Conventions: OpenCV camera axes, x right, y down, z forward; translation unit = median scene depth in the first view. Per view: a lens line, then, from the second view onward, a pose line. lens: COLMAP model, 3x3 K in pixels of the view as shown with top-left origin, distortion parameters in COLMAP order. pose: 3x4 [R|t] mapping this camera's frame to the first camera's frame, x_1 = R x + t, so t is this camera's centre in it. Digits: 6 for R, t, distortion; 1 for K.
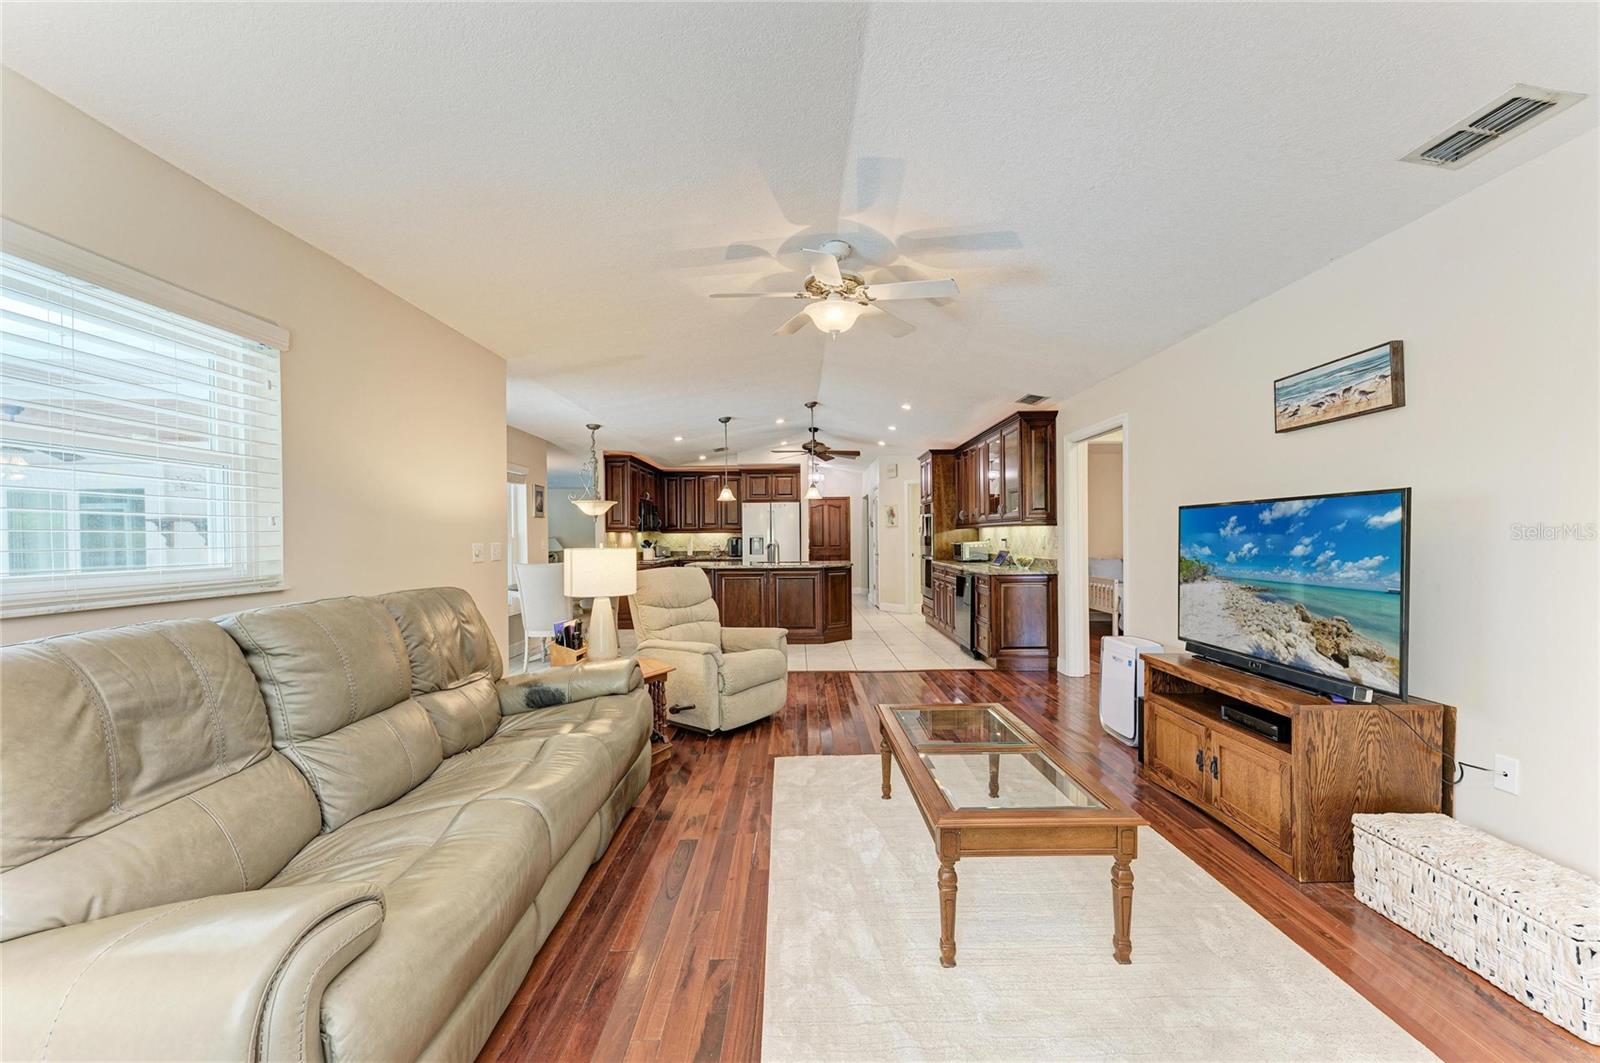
lens RADIAL K [[611.4, 0, 808.3], [0, 611.4, 544.3], [0, 0, 1]] dist [0.010683, -0.000119]
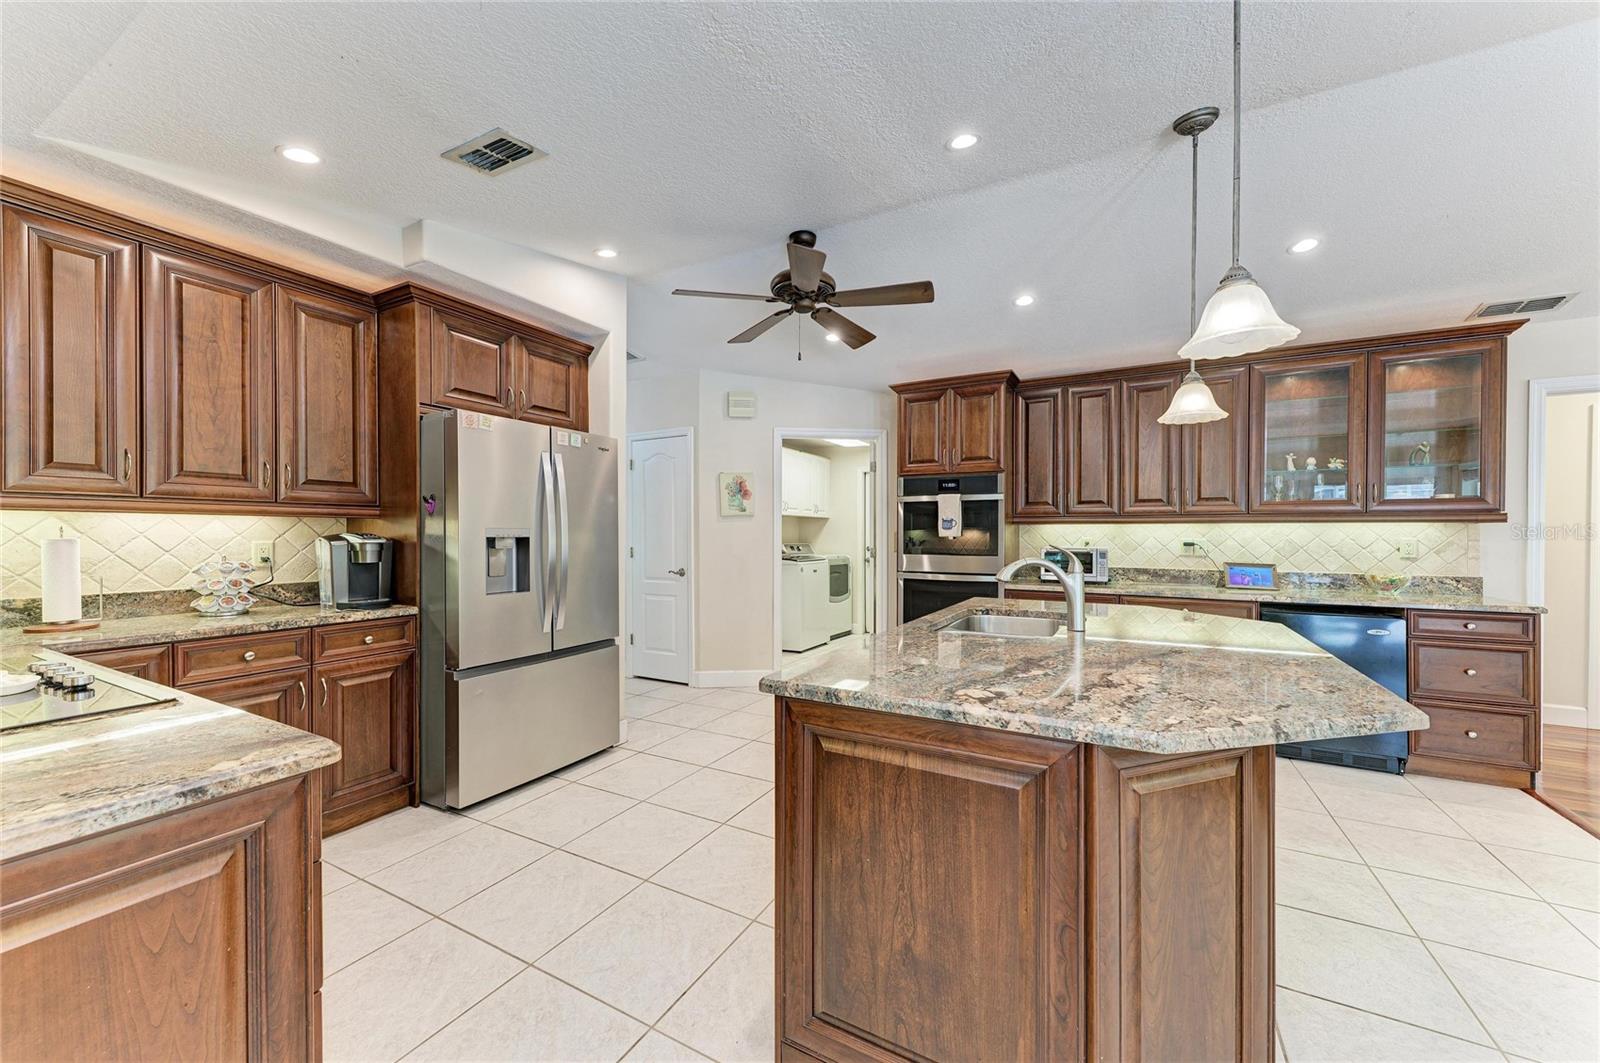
lens RADIAL K [[591.0, 0, 803.9], [0, 591.0, 539.0], [0, 0, 1]] dist [0.006610, -0.000530]
pose [[0.484554, 0.004397, 0.874750, -0.262513], [0.002191, 0.999978, -0.006240, -0.007400], [-0.874759, 0.004940, 0.484533, 0.737758]]
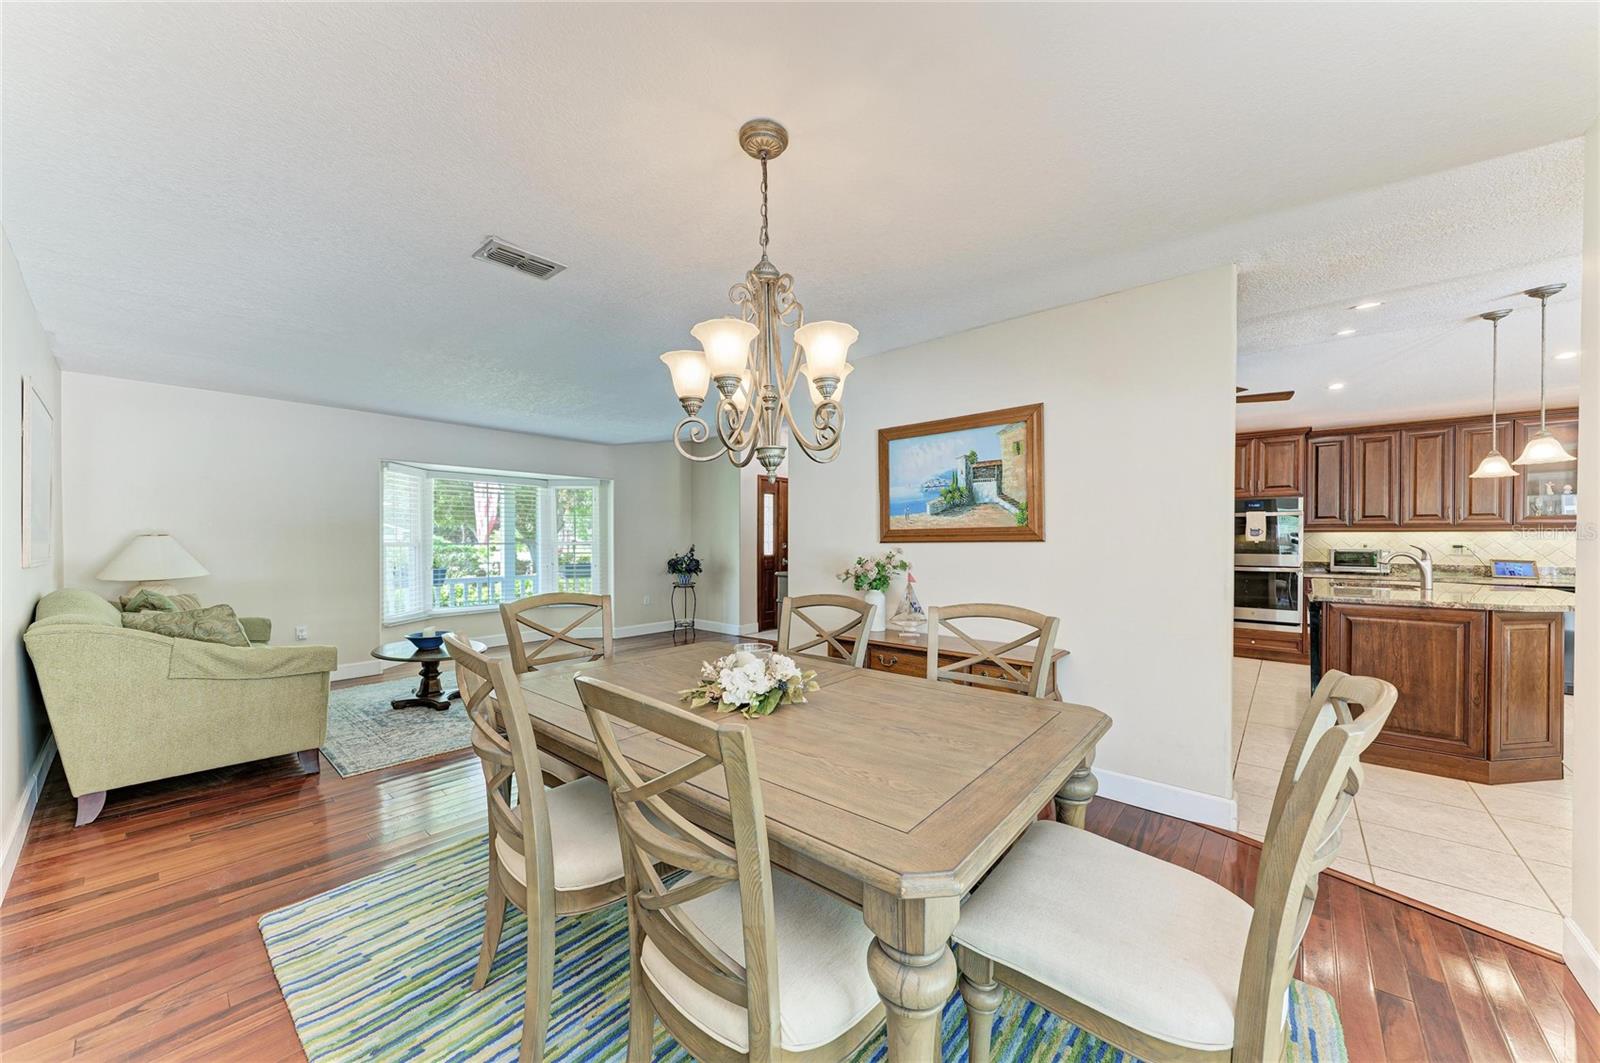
lens RADIAL K [[591.0, 0, 803.9], [0, 591.0, 539.0], [0, 0, 1]] dist [0.006610, -0.000530]
pose [[0.641094, 0.011400, 0.767378, -0.601828], [0.000594, 0.999882, -0.015350, -0.004711], [-0.767462, 0.010297, 0.641012, 0.816198]]
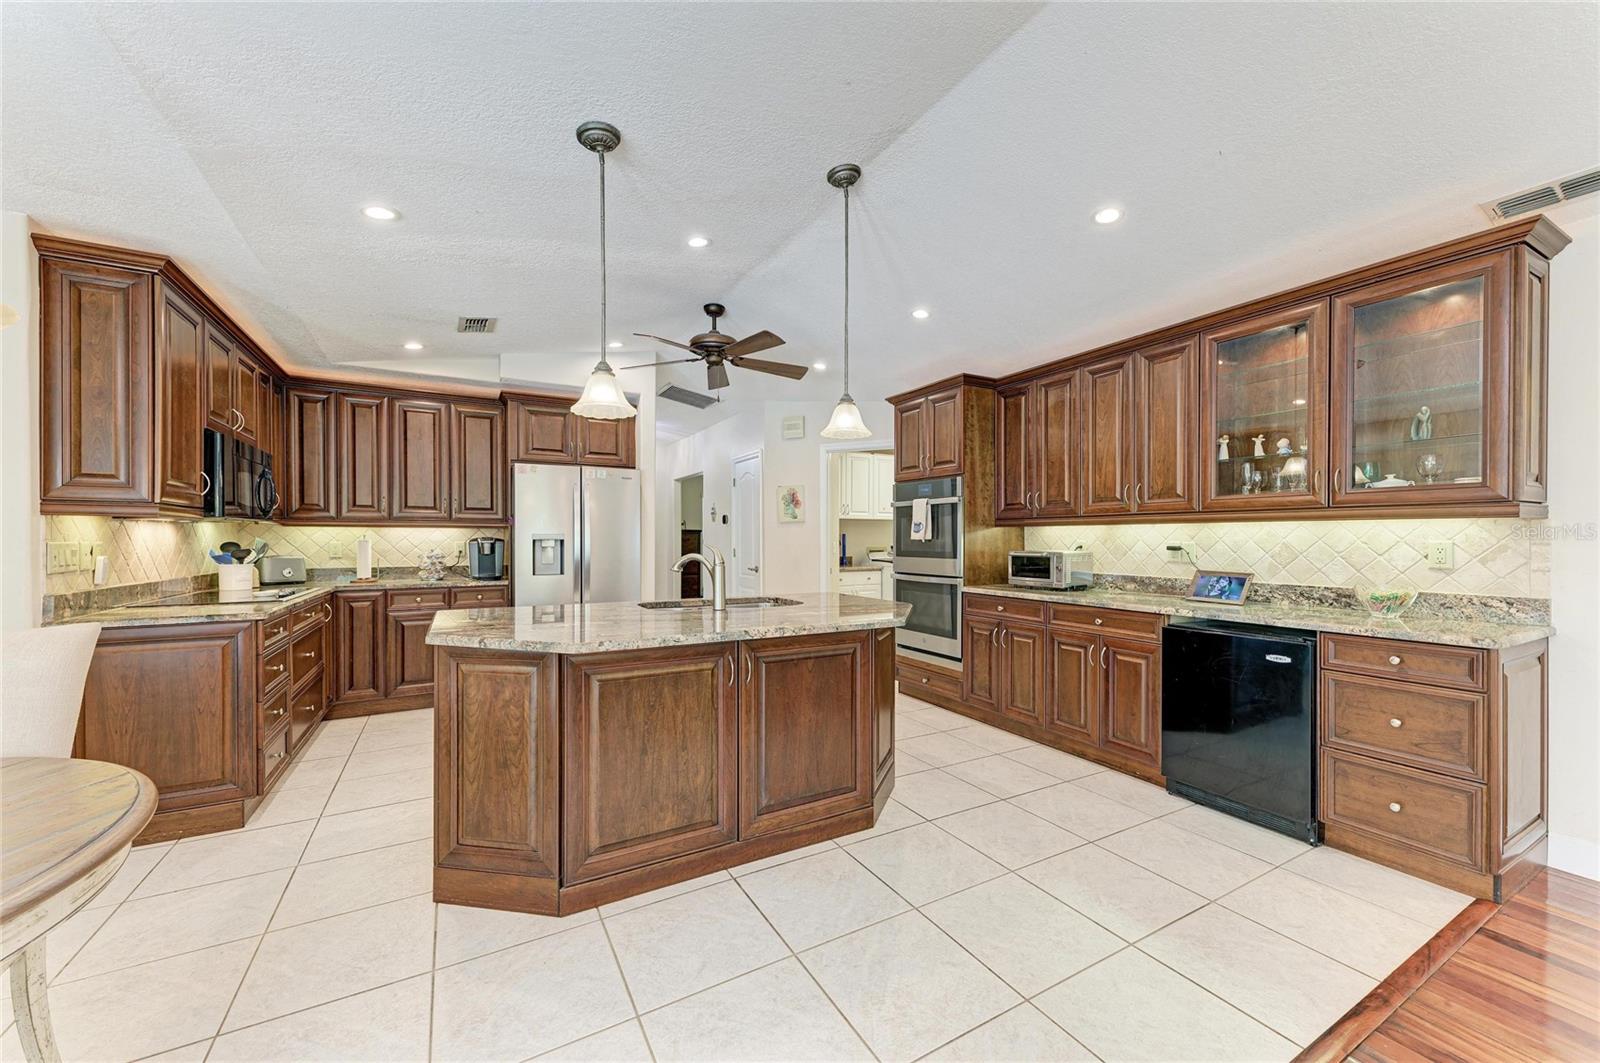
lens RADIAL K [[611.4, 0, 808.3], [0, 611.4, 544.3], [0, 0, 1]] dist [0.010683, -0.000119]
pose [[0.873401, 0.006425, 0.486959, -0.139517], [-0.004581, 0.999977, -0.004977, -0.005283], [-0.486980, 0.002116, 0.873411, 0.497403]]
